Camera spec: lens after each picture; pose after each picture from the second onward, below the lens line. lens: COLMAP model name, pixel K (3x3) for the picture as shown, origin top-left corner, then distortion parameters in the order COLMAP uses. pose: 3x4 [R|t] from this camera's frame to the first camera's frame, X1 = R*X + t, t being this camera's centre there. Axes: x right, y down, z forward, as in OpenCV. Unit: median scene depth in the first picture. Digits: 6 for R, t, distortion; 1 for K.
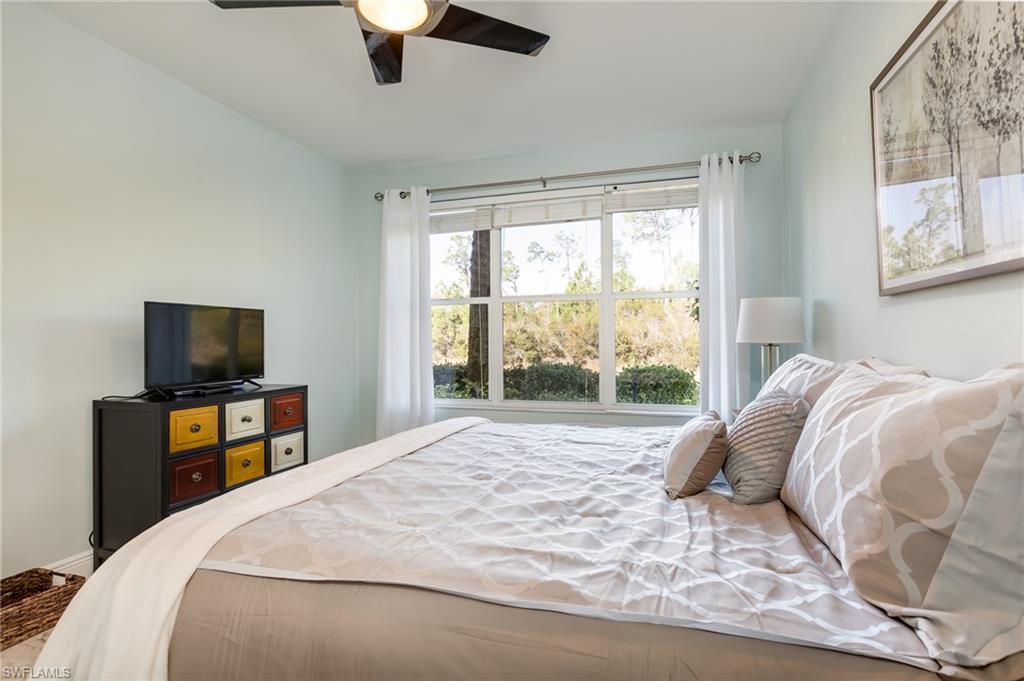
lens RADIAL K [[495.5, 0, 513.9], [0, 495.5, 341.1], [0, 0, 1]] dist [-0.000129, -0.001231]
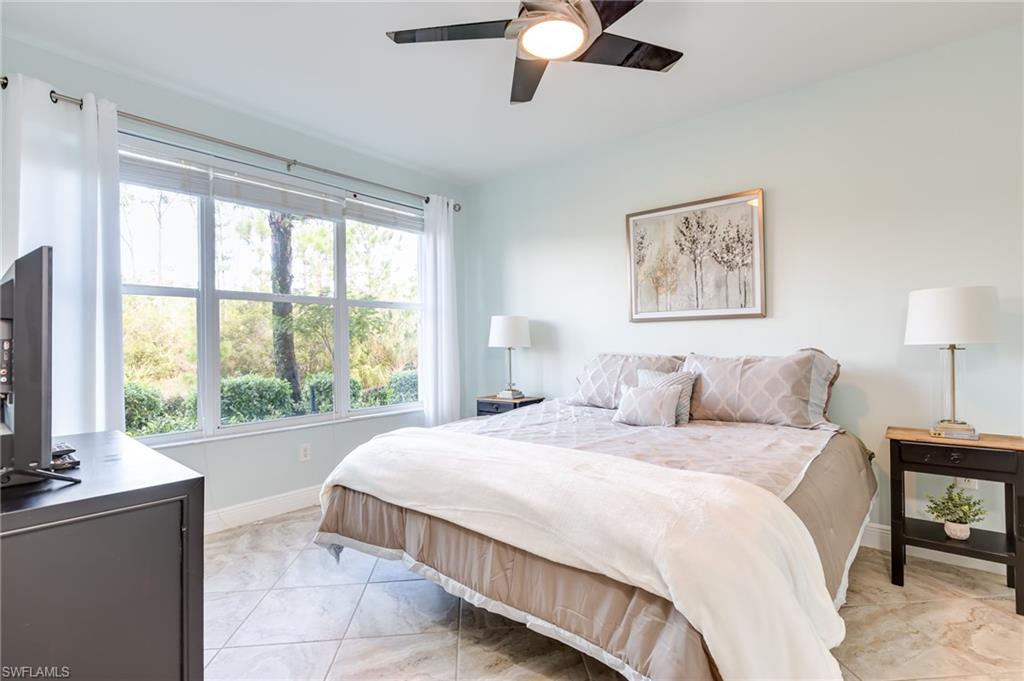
lens RADIAL K [[495.5, 0, 513.9], [0, 495.5, 341.1], [0, 0, 1]] dist [-0.000129, -0.001231]
pose [[0.380436, 0.001503, 0.924806, -0.662573], [0.010993, 0.999921, -0.006147, -0.002565], [-0.924742, 0.012505, 0.380390, 0.348903]]
